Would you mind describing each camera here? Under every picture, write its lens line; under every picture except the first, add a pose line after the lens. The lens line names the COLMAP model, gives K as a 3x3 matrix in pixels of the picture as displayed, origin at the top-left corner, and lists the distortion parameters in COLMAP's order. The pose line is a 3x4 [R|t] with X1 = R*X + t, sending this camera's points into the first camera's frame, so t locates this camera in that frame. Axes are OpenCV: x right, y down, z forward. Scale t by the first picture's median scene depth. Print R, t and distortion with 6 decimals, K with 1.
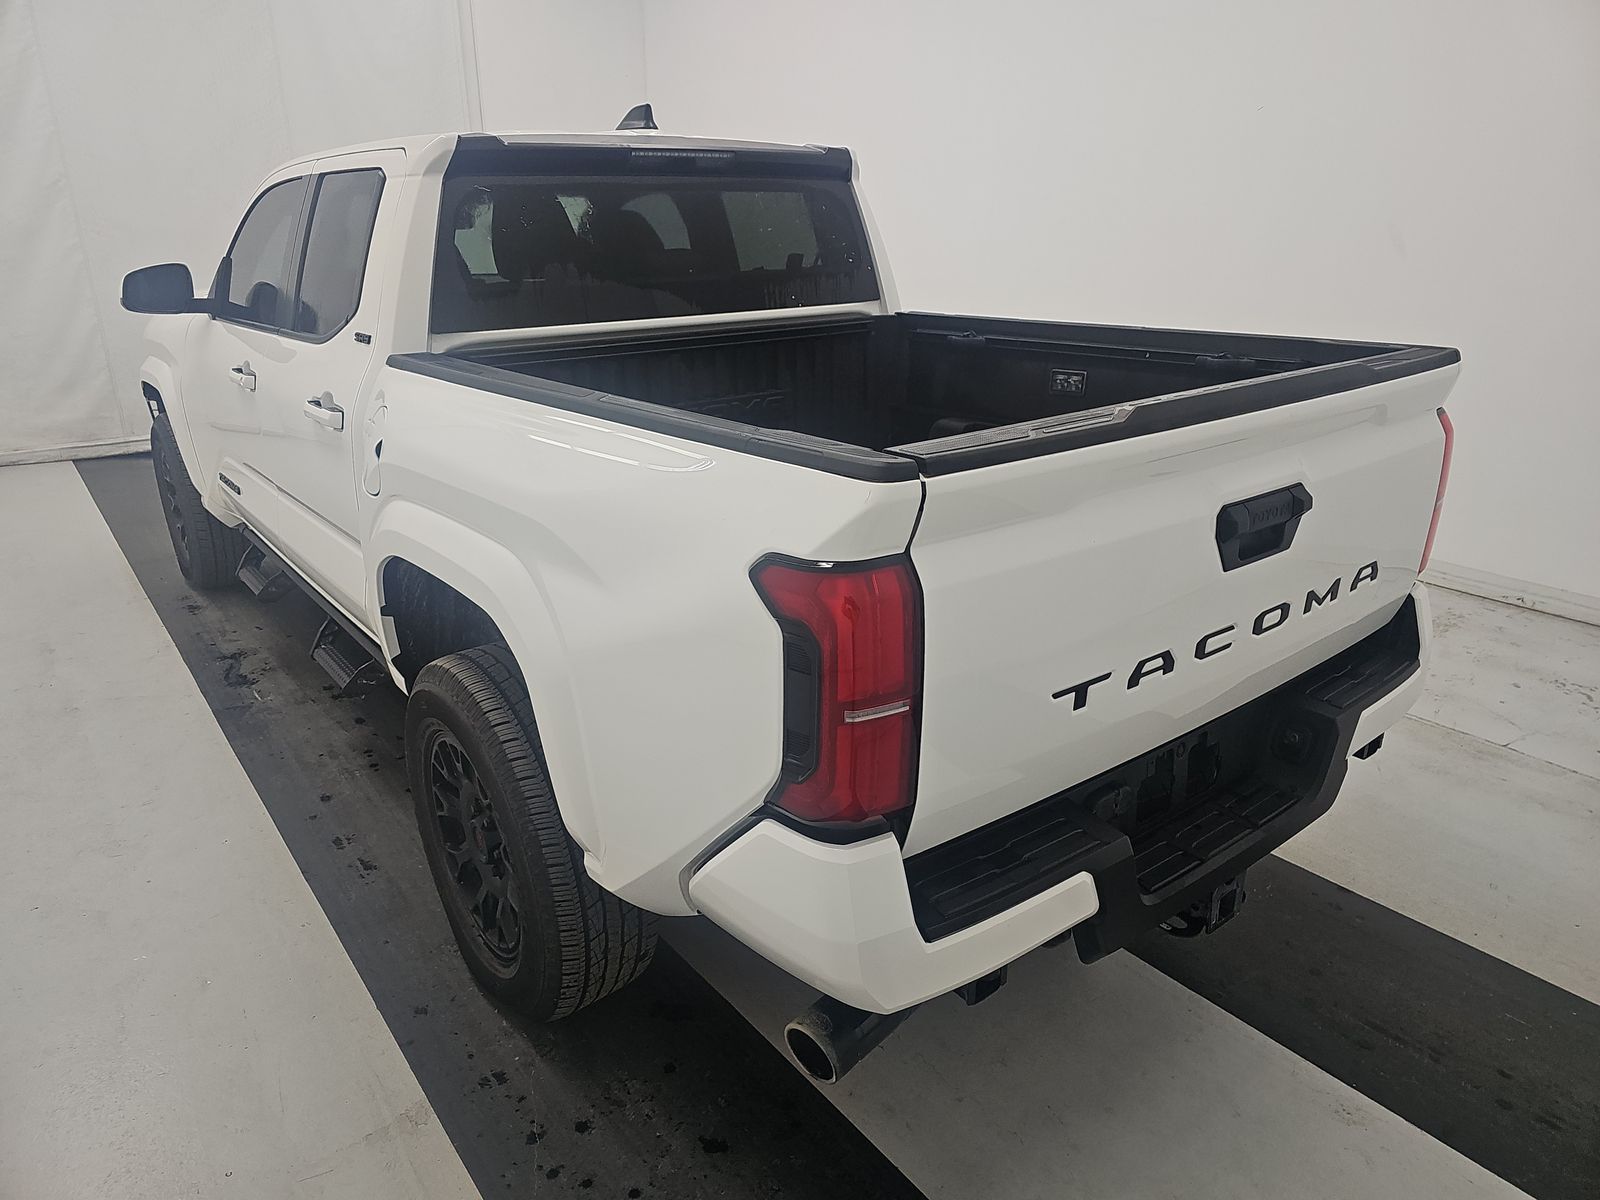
lens RADIAL K [[1037.7, 0, 738.0], [0, 1037.7, 647.3], [0, 0, 1]] dist [-0.016135, -0.000549]
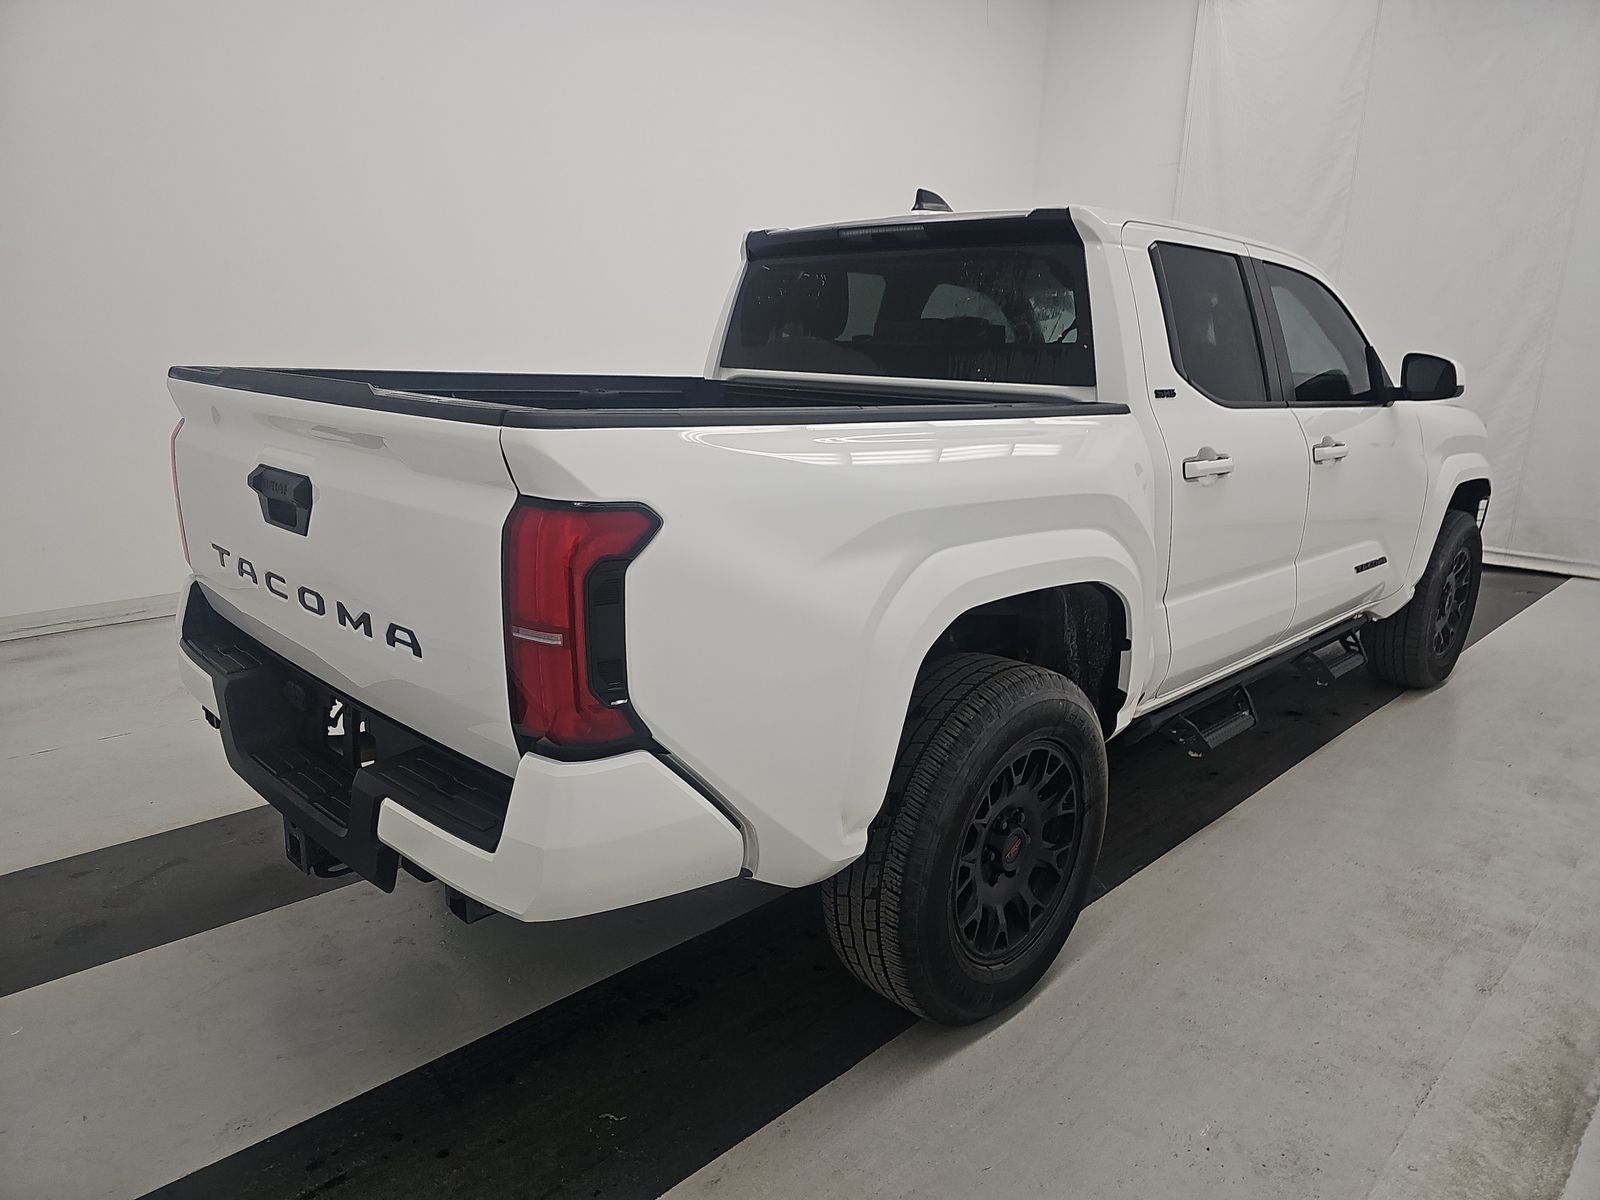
lens RADIAL K [[1075.0, 0, 800.0], [0, 1075.0, 600.0], [0, 0, 1]] dist [0.007108, 0.001741]
pose [[0.188519, 0.249972, -0.949723, 1.073374], [-0.405826, 0.900460, 0.156450, -0.261844], [0.894296, 0.355928, 0.271199, 0.734781]]
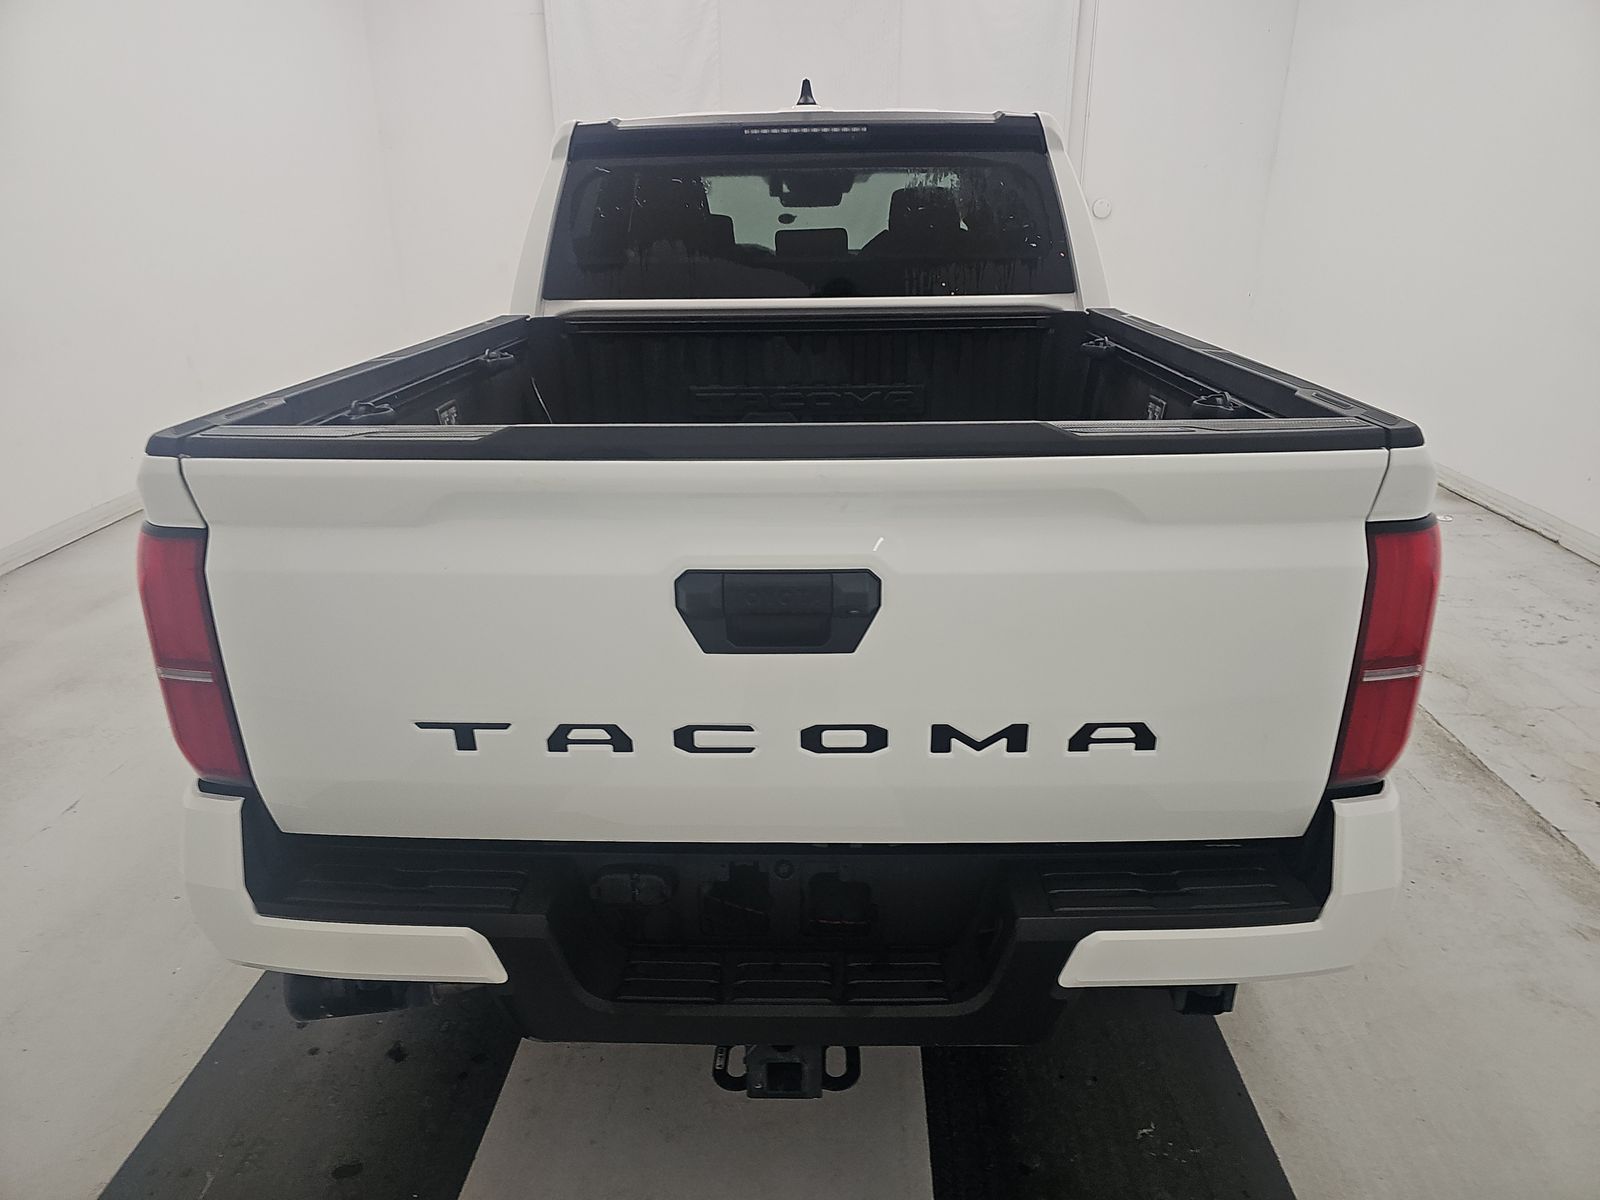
lens RADIAL K [[1041.9, 0, 799.8], [0, 1041.9, 615.9], [0, 0, 1]] dist [-0.000219, -0.000878]
pose [[0.788226, 0.233662, -0.569300, 0.588291], [-0.232204, 0.969655, 0.076485, -0.107950], [0.569896, 0.071906, 0.818565, 0.227220]]
